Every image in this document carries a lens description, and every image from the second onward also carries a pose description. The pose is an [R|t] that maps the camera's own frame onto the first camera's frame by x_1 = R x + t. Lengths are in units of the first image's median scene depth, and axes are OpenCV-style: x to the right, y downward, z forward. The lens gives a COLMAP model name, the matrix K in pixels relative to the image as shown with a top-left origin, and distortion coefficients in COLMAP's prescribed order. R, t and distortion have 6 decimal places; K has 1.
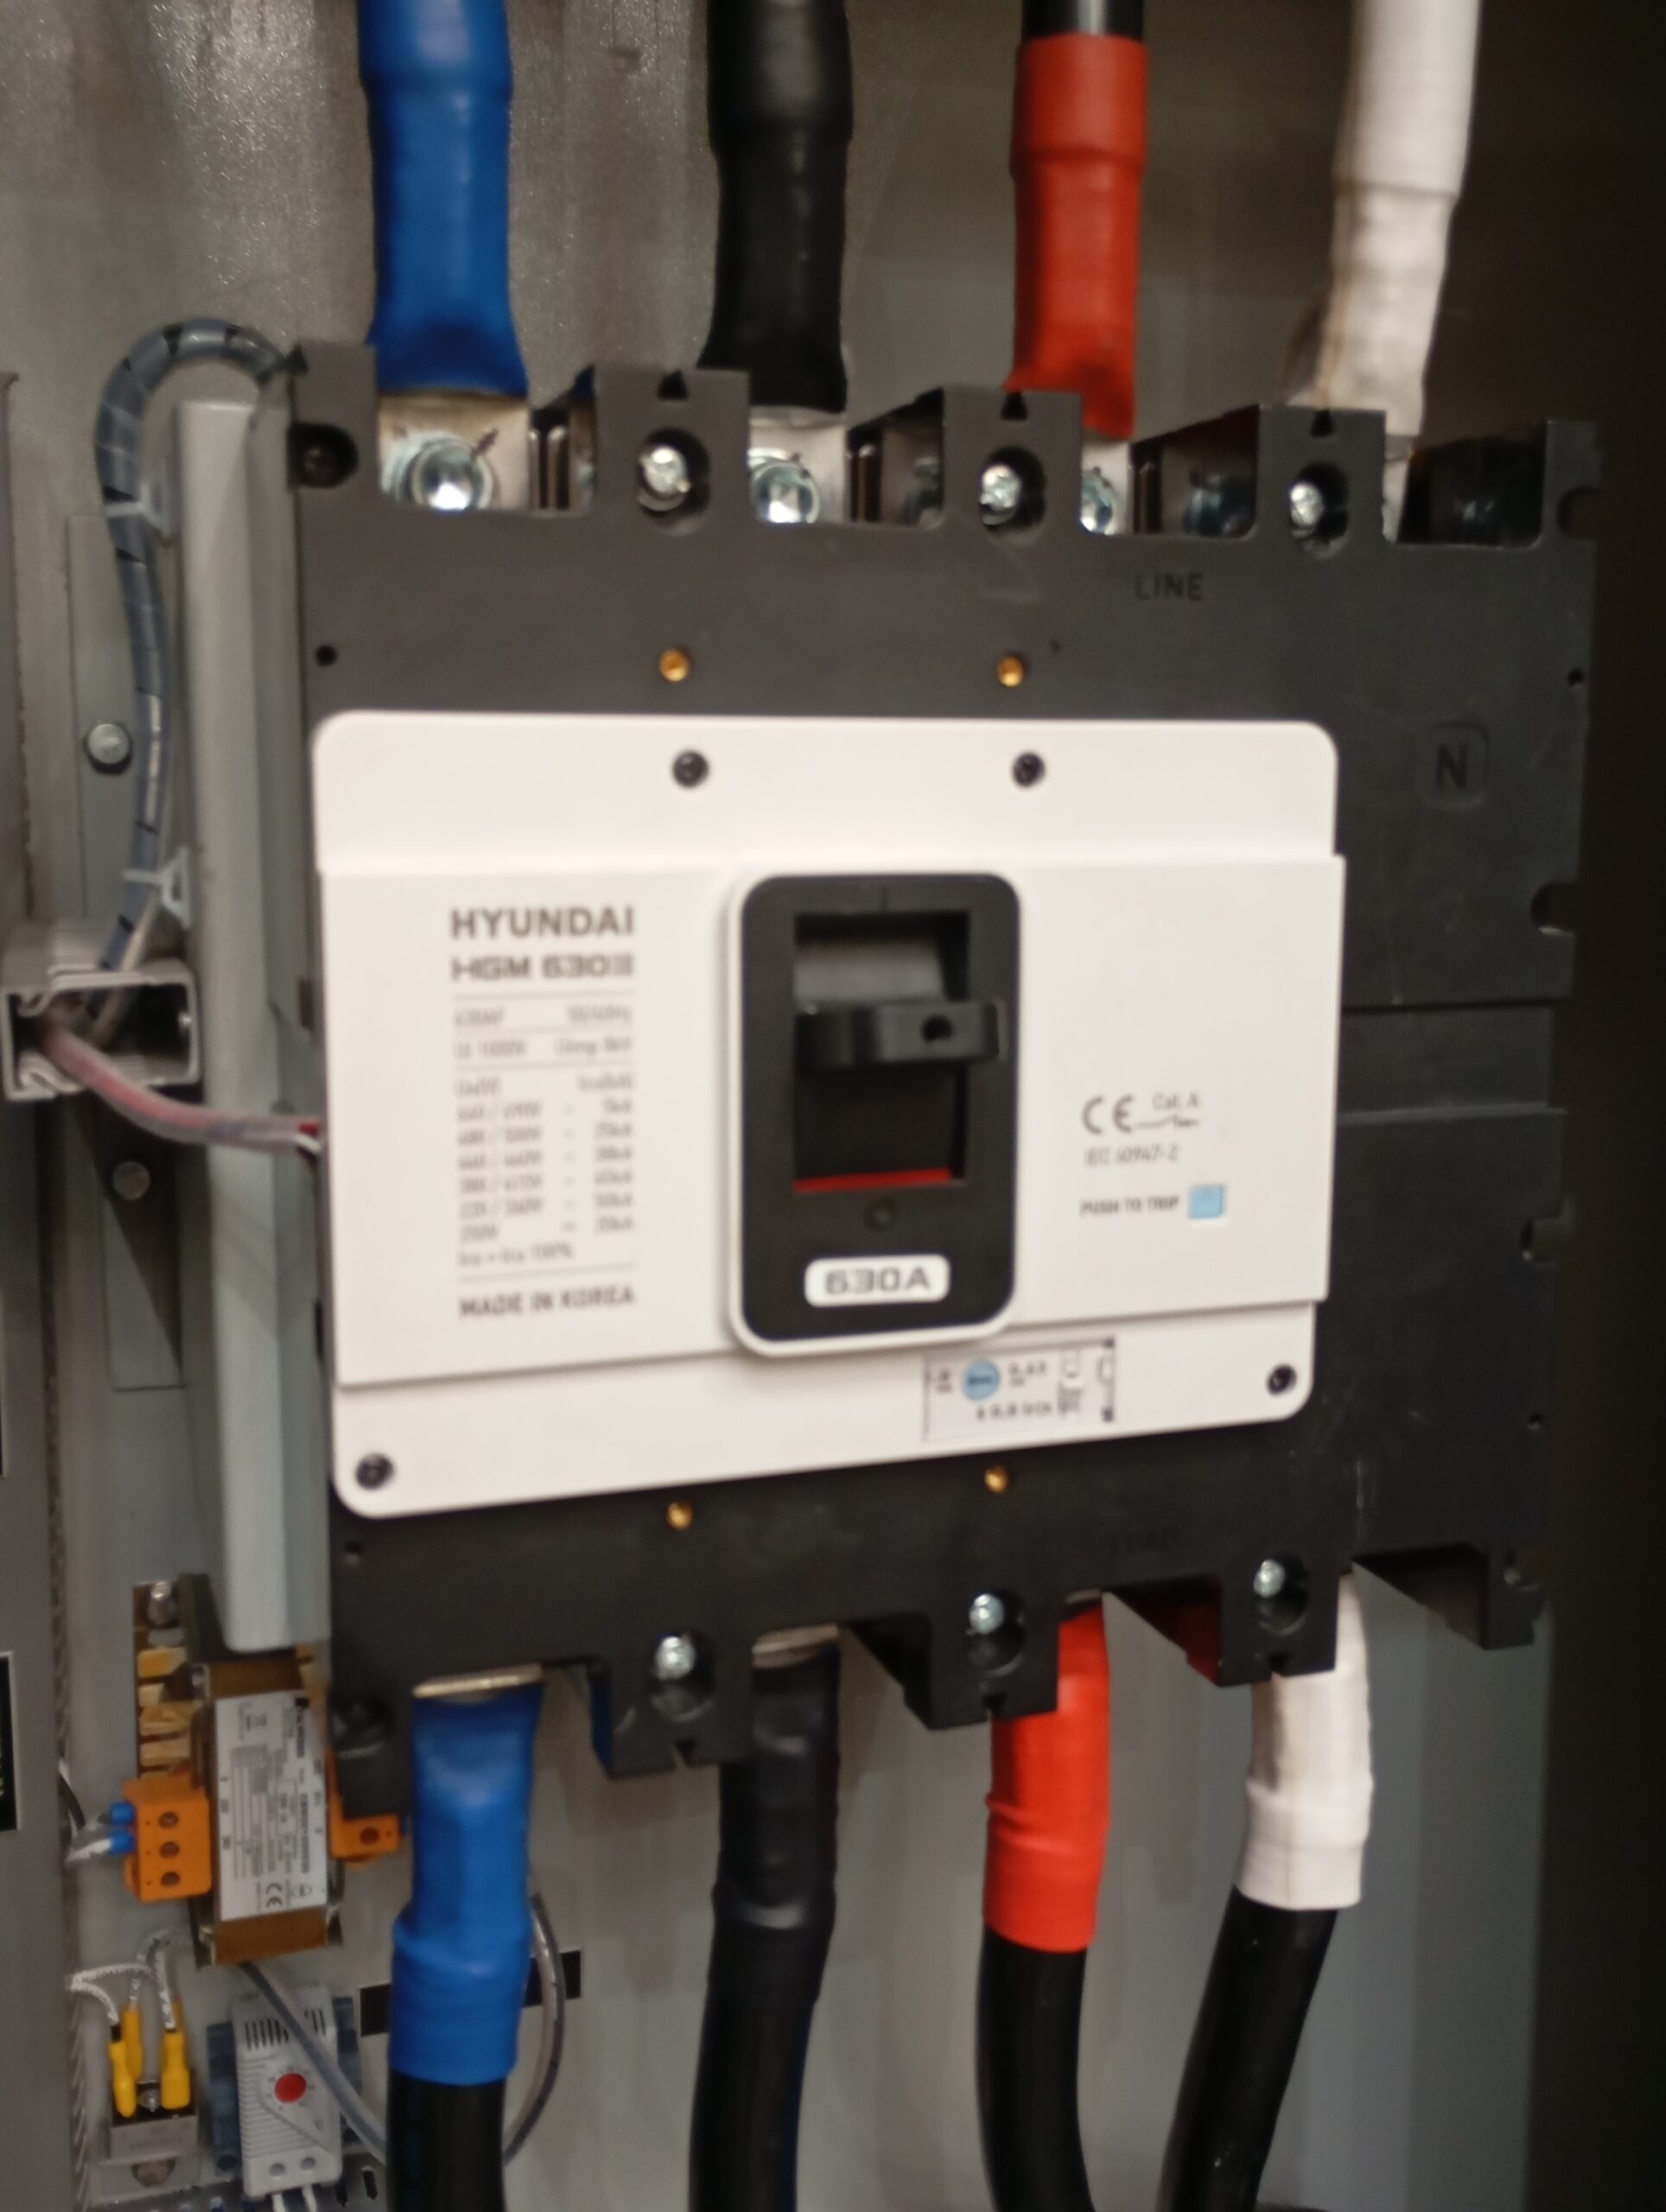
lens RADIAL K [[2294.8, 0, 842.4], [0, 2294.8, 1113.3], [0, 0, 1]] dist [0.036211, 0.000000]
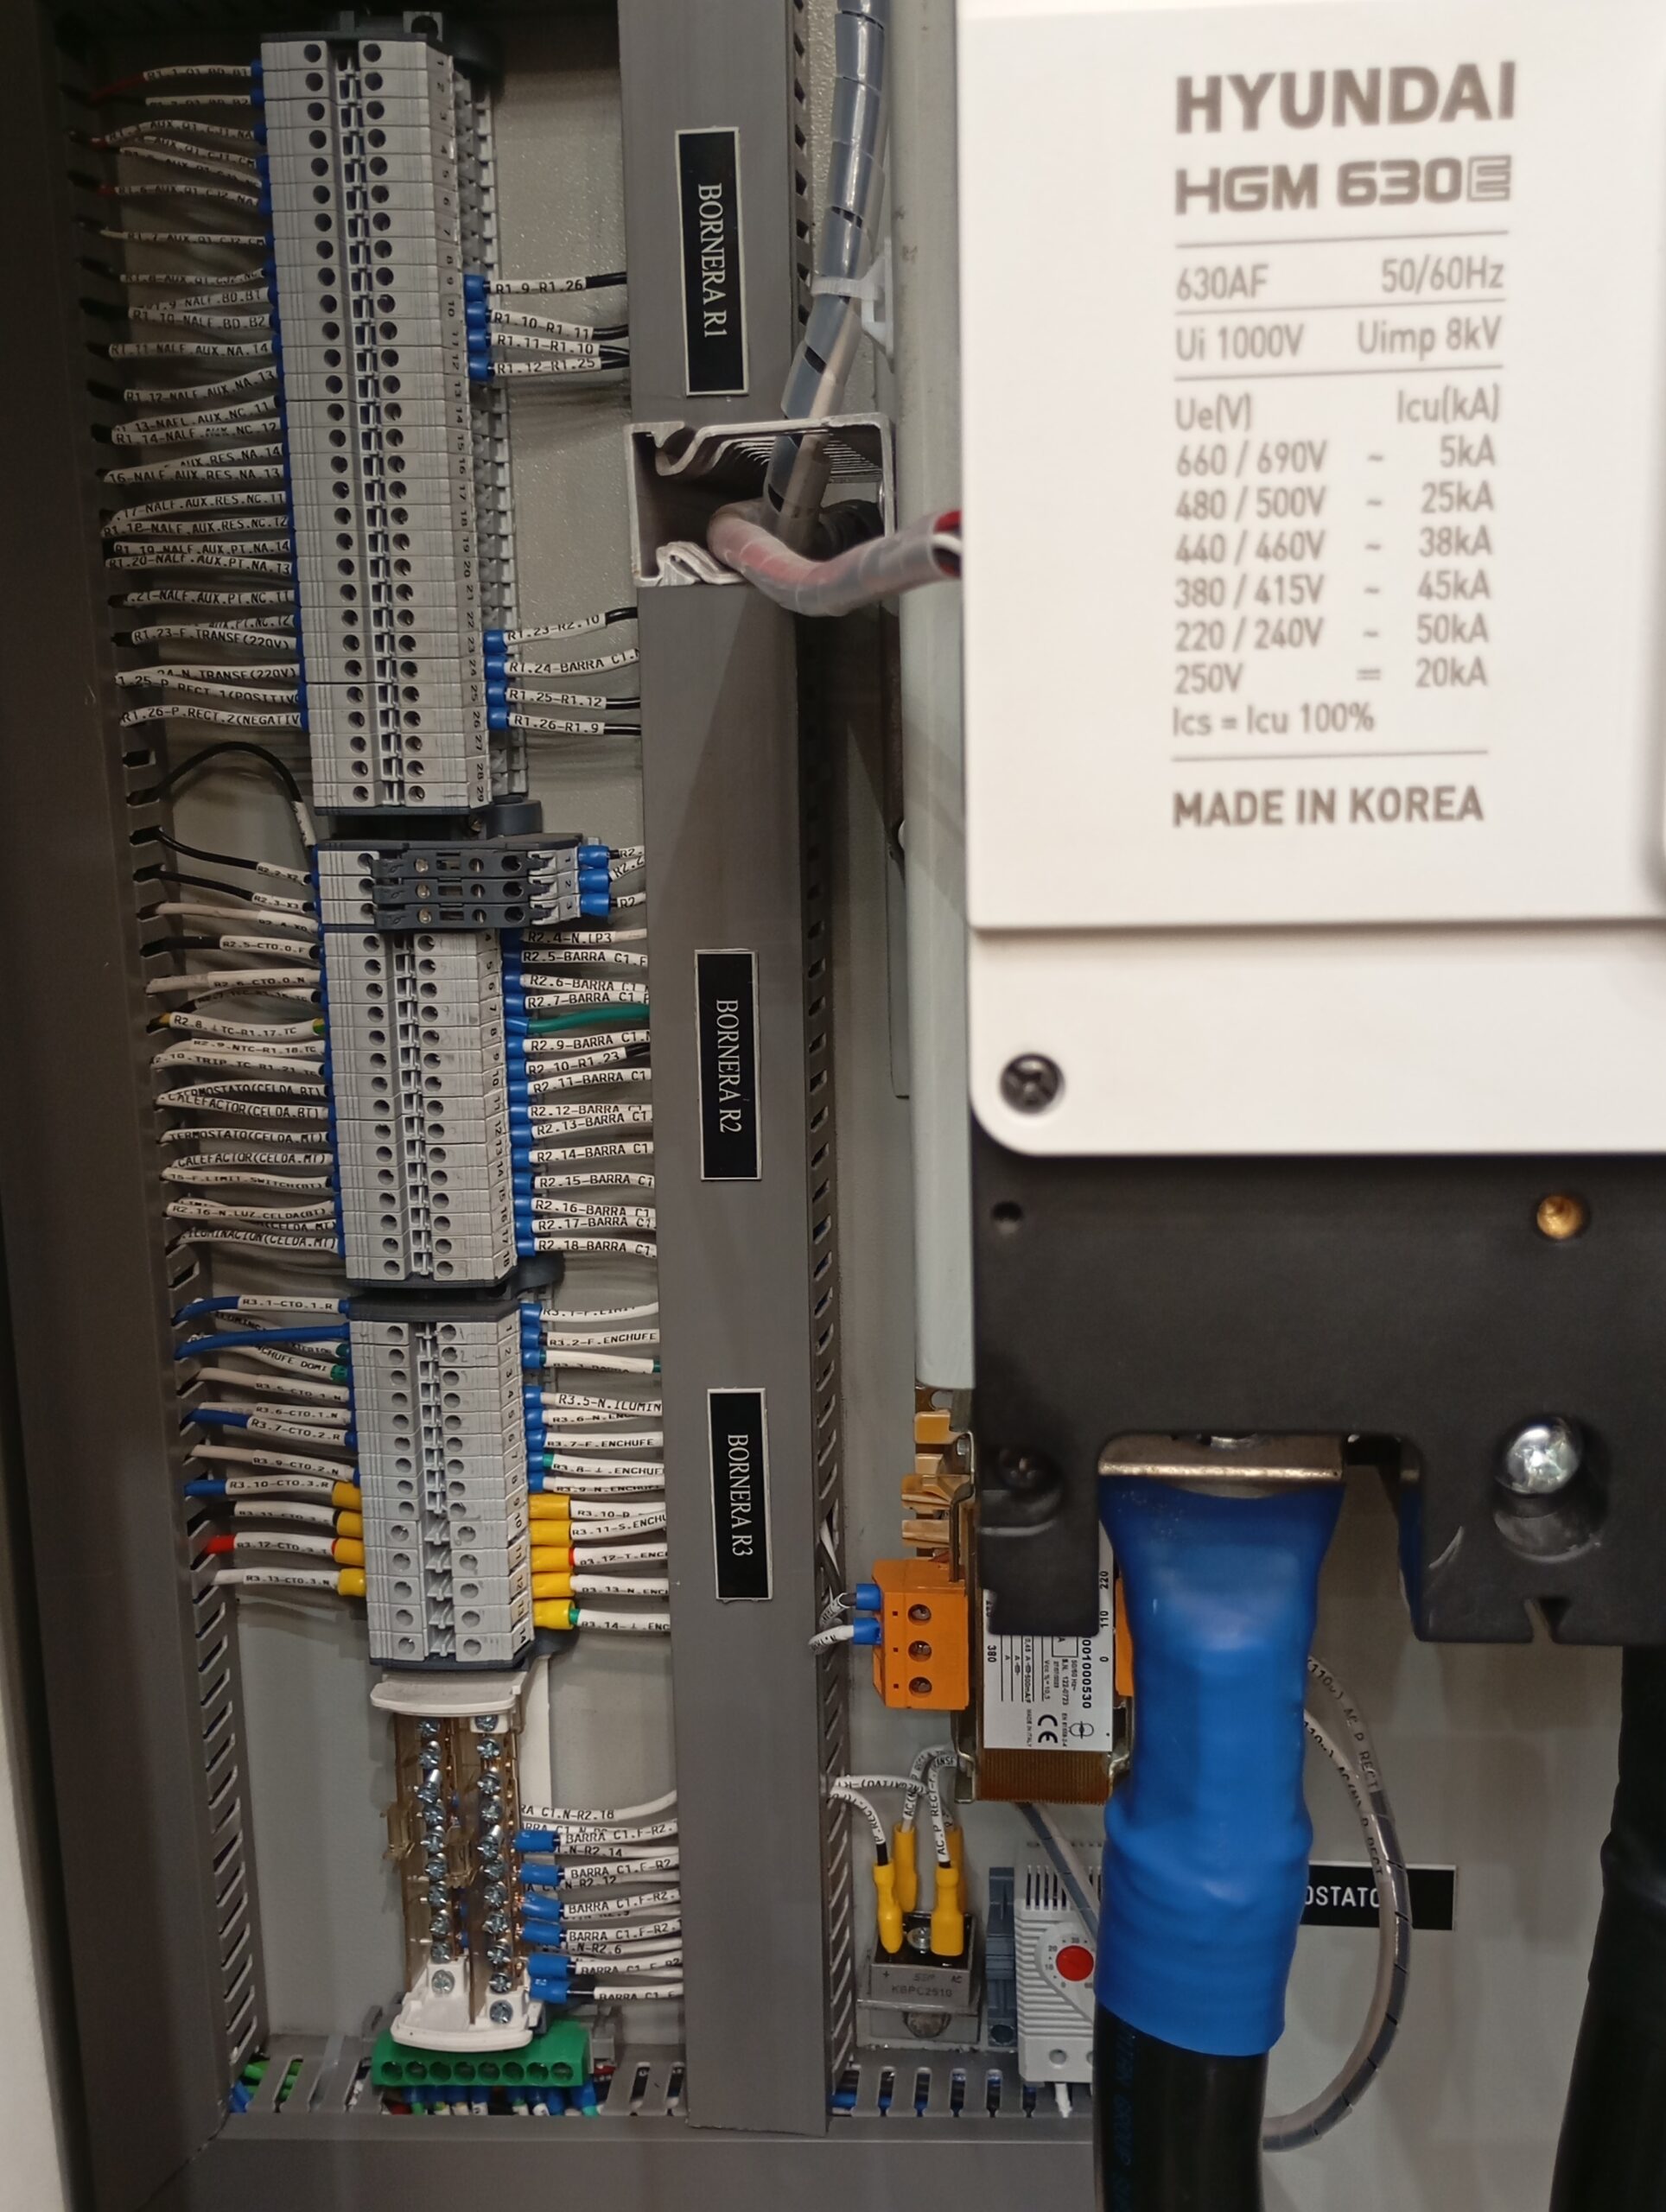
lens RADIAL K [[2294.8, 0, 843.1], [0, 2294.8, 1087.8], [0, 0, 1]] dist [0.036211, 0.000000]
pose [[0.911765, 0.057392, -0.406682, 0.000316], [-0.037504, 0.997686, 0.056714, 0.105502], [0.408995, -0.036457, 0.911808, 0.355686]]
